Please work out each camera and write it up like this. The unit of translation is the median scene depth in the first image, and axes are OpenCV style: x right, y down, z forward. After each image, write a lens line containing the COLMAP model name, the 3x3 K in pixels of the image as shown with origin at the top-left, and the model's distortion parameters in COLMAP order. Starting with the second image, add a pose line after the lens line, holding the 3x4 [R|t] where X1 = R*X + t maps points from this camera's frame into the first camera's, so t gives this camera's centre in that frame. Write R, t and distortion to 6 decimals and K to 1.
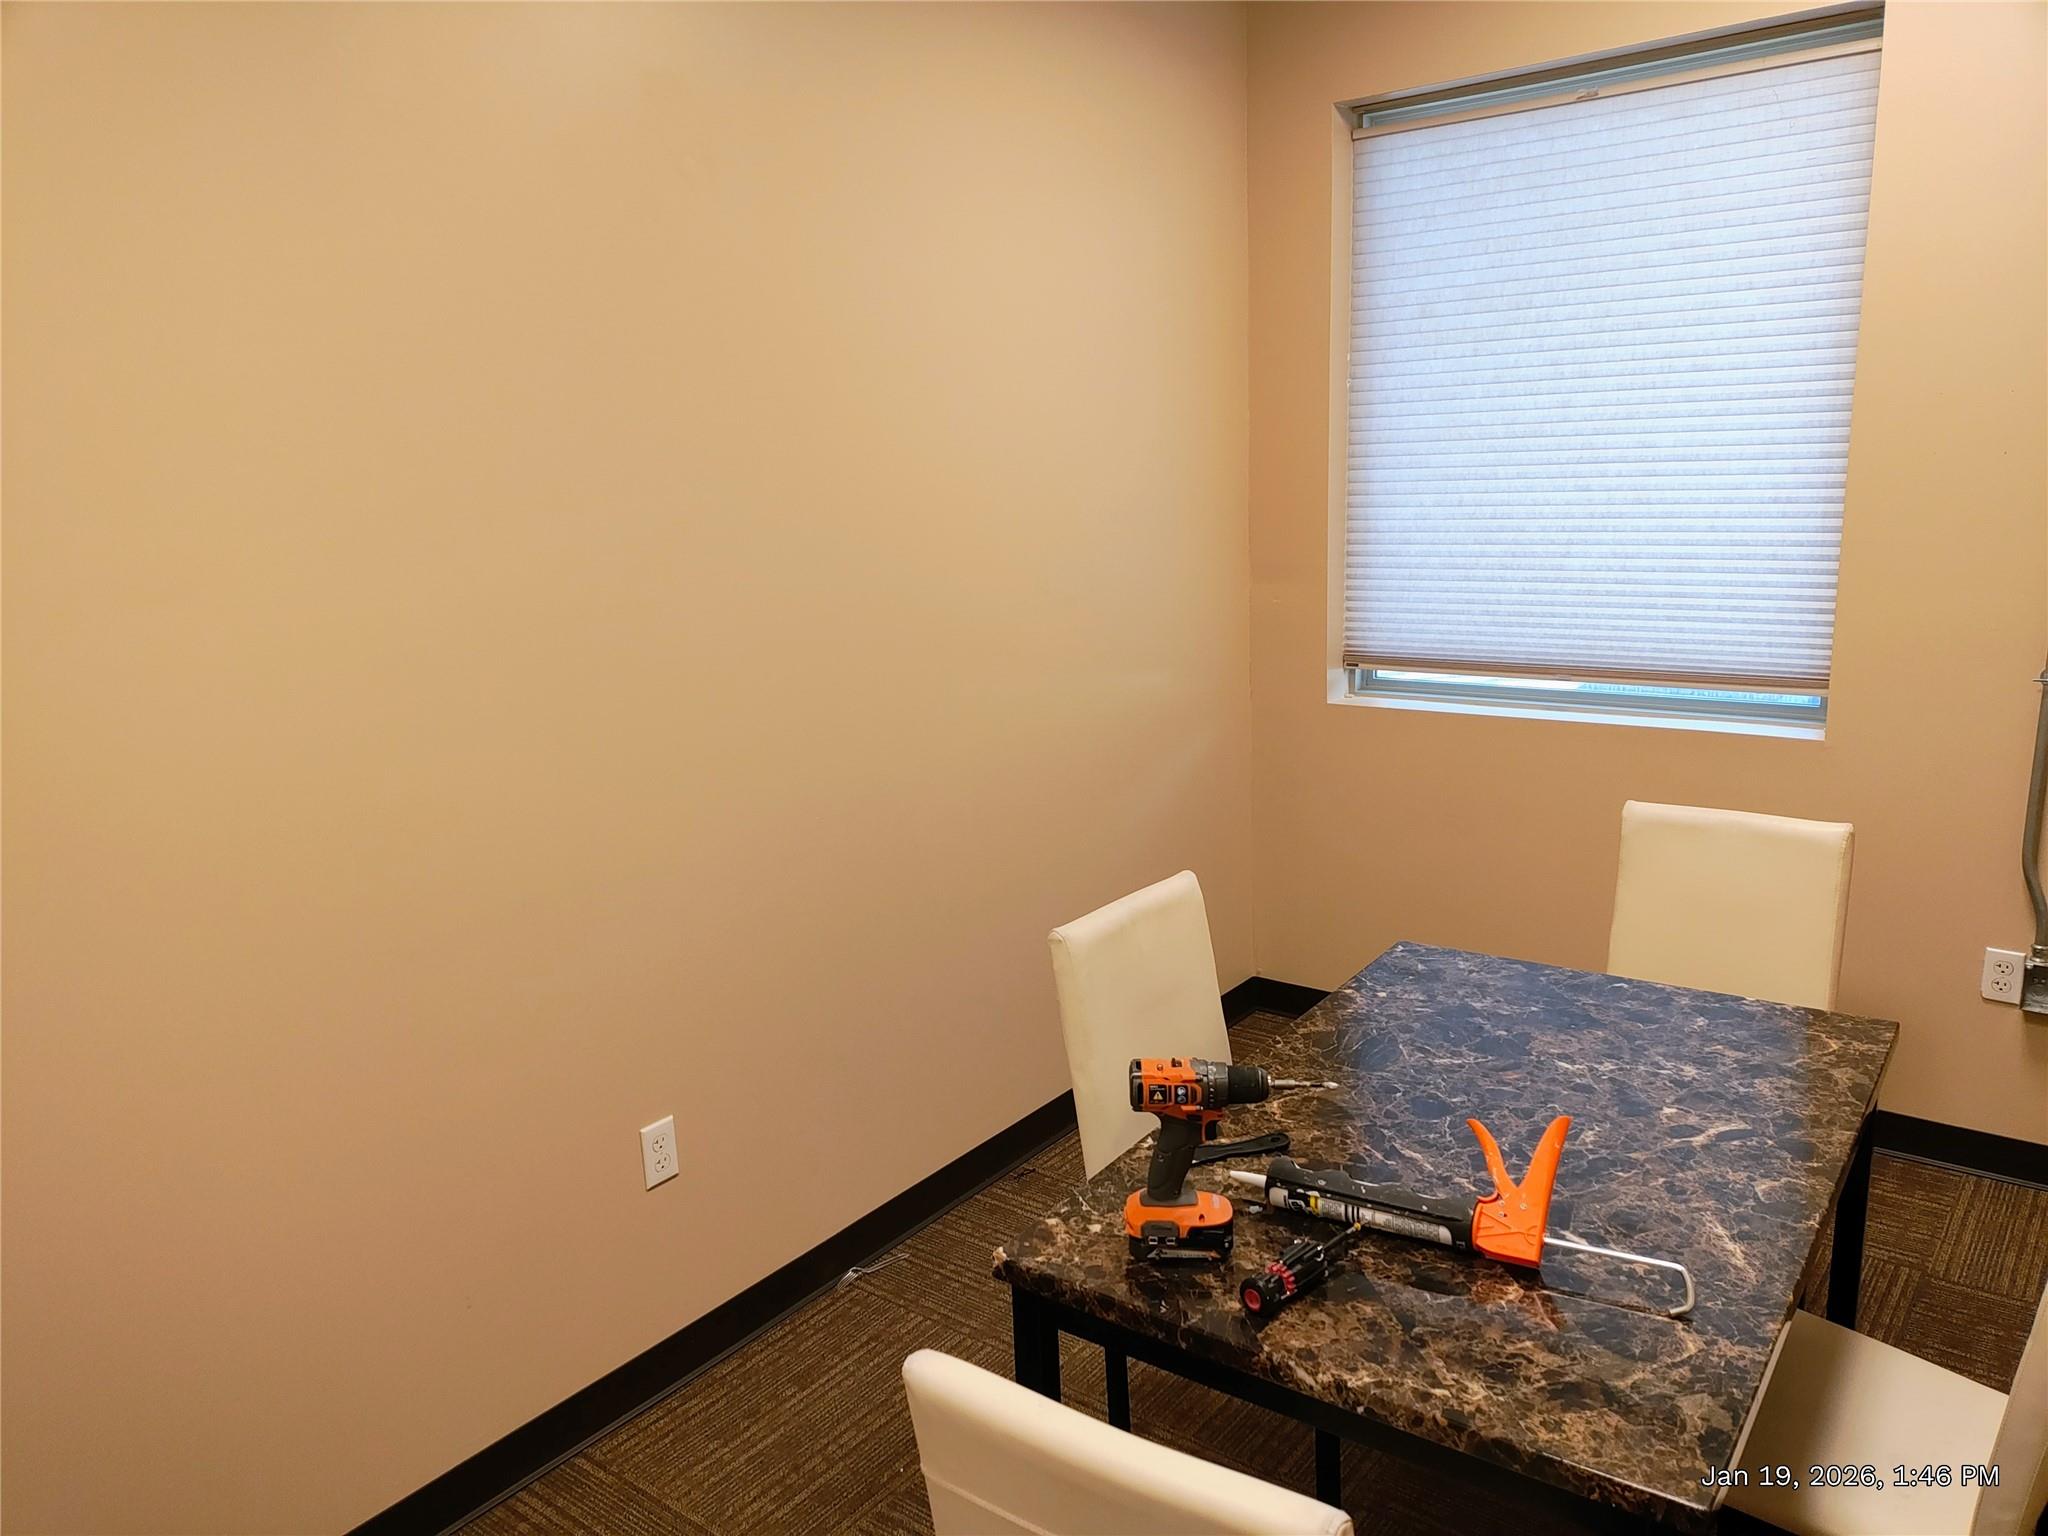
lens RADIAL K [[1494.1, 0, 1023.0], [0, 1494.1, 781.5], [0, 0, 1]] dist [0.061758, -0.036348]
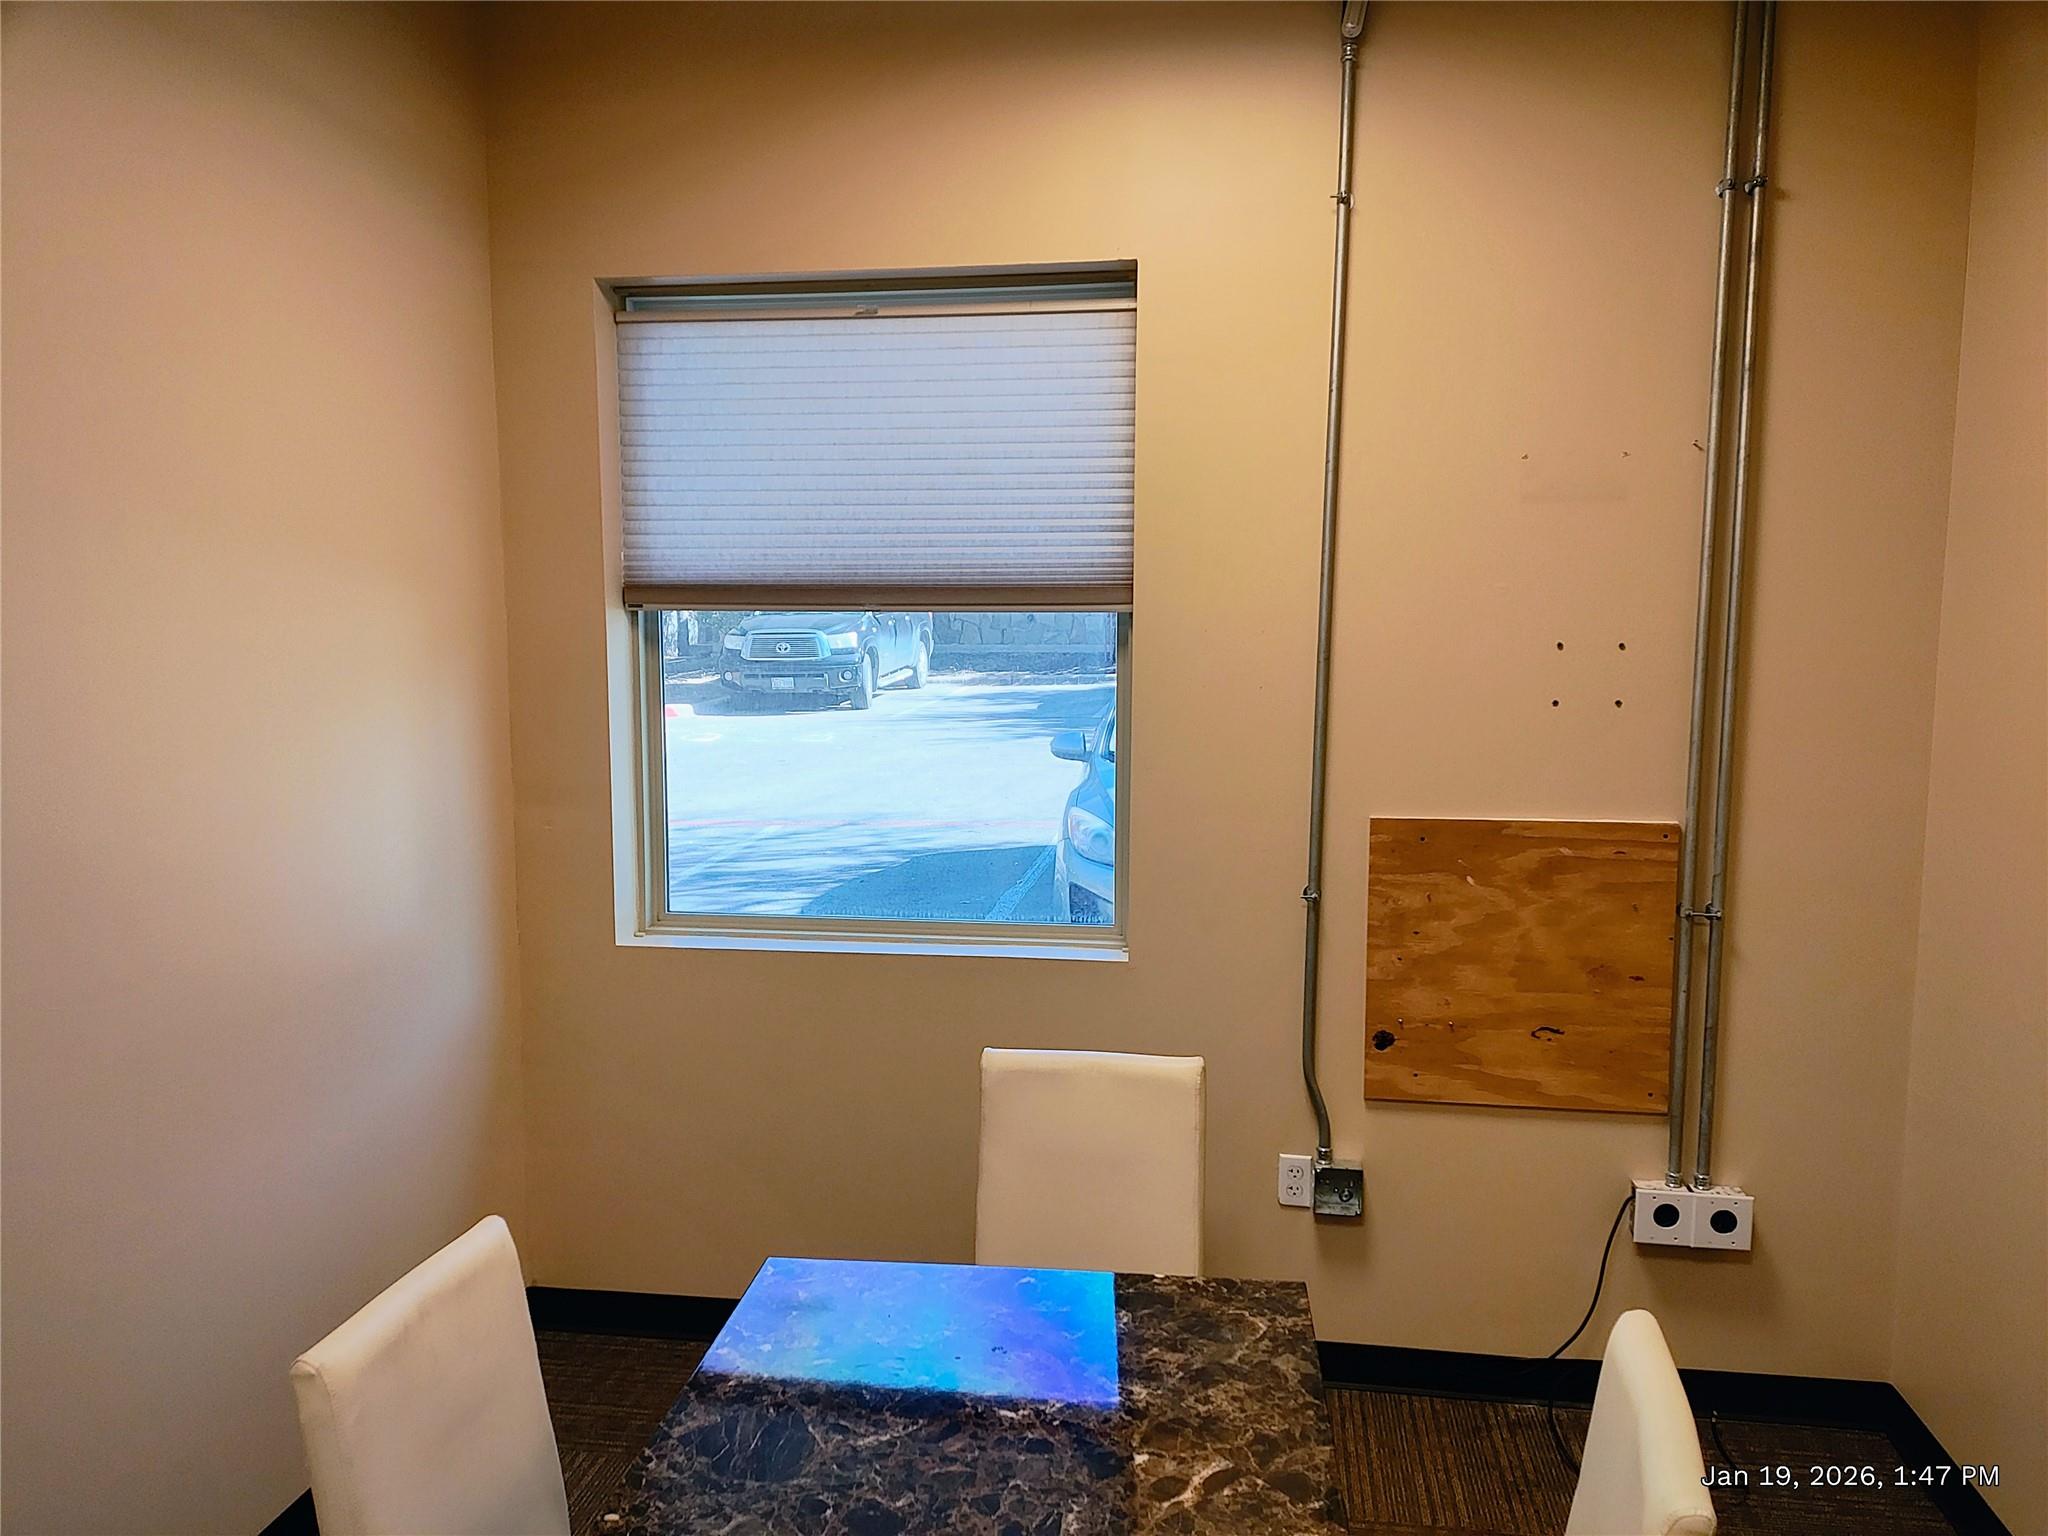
lens RADIAL K [[1494.1, 0, 1023.0], [0, 1494.1, 781.5], [0, 0, 1]] dist [0.061758, -0.036348]
pose [[0.867414, -0.008843, 0.497509, -0.032106], [0.074646, 0.990840, -0.112535, -0.051298], [-0.491956, 0.134752, 0.860128, 0.219330]]
